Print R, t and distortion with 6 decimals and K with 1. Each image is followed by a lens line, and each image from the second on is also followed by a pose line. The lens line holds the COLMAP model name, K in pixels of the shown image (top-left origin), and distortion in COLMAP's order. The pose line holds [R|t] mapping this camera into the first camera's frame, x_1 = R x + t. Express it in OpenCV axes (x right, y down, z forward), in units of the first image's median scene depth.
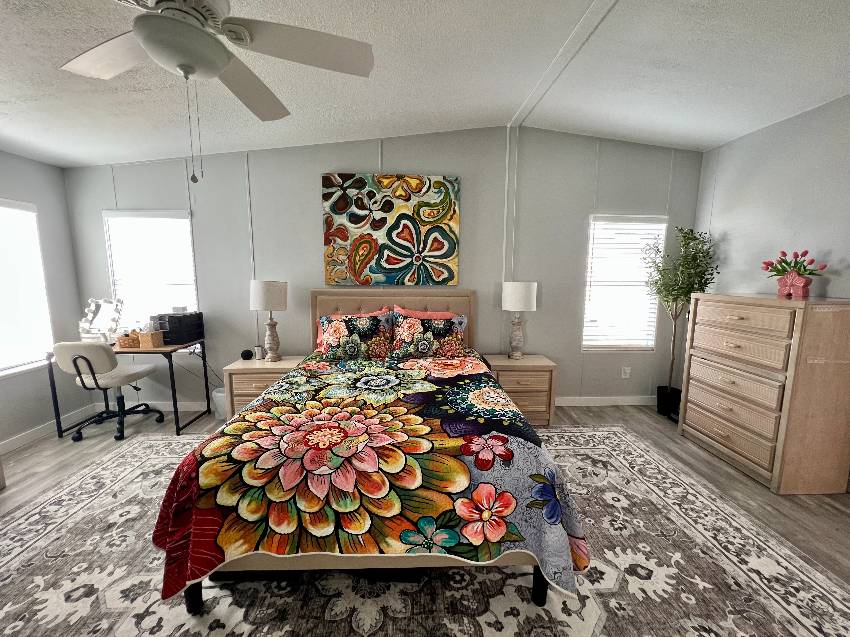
lens RADIAL K [[340.7, 0, 424.0], [0, 340.7, 317.2], [0, 0, 1]] dist [0.001023, 0.000144]
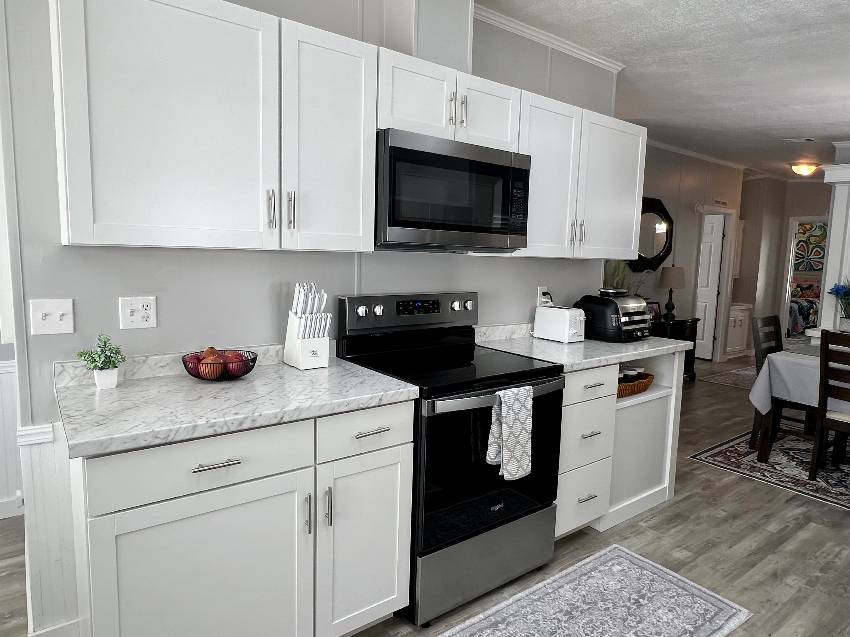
lens RADIAL K [[535.7, 0, 425.5], [0, 535.7, 318.0], [0, 0, 1]] dist [-0.002391, -0.000581]
pose [[0.573009, 0.103448, -0.812994, 1.715423], [-0.130232, 0.990890, 0.034294, 0.499471], [0.809136, 0.086227, 0.581261, -3.623803]]
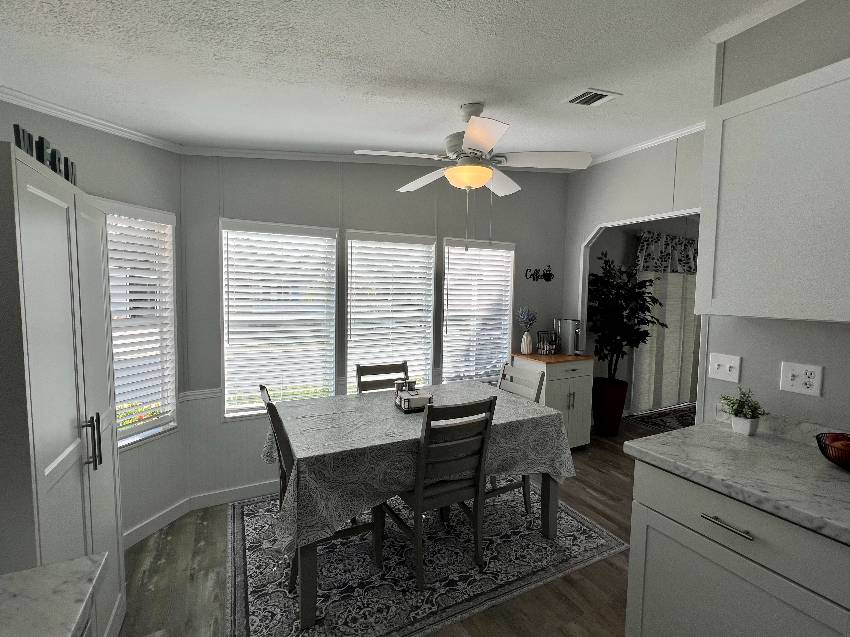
lens RADIAL K [[396.4, 0, 424.6], [0, 396.4, 321.0], [0, 0, 1]] dist [0.006207, 0.001145]
pose [[-0.911728, 0.008160, -0.410714, 1.468484], [-0.074829, 0.979776, 0.185578, 0.261757], [0.403922, 0.199930, -0.892679, -2.478227]]
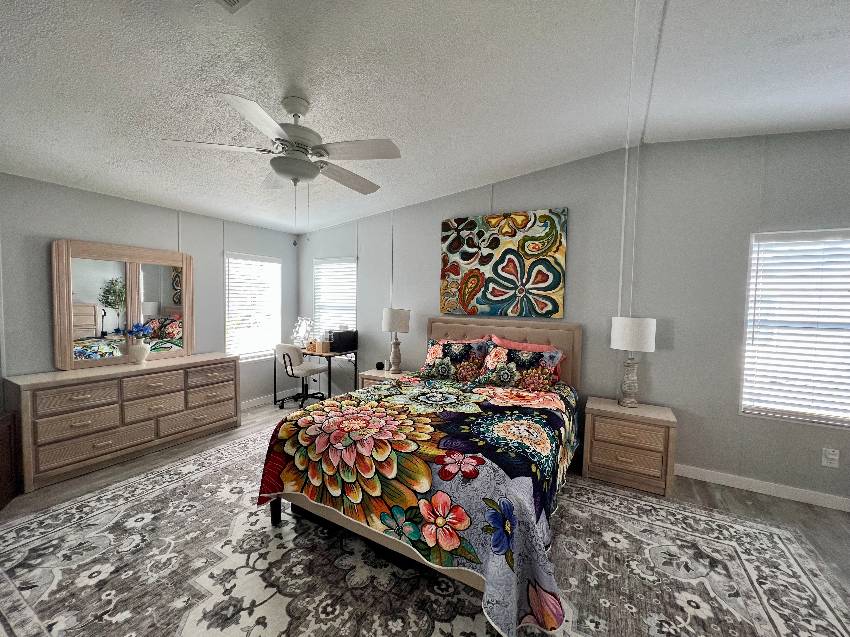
lens RADIAL K [[340.7, 0, 424.4], [0, 340.7, 318.5], [0, 0, 1]] dist [0.001023, 0.000144]
pose [[0.853005, 0.040324, -0.520342, 0.315519], [-0.085929, 0.994255, -0.063815, 0.000936], [0.514780, 0.099147, 0.851570, -0.014597]]
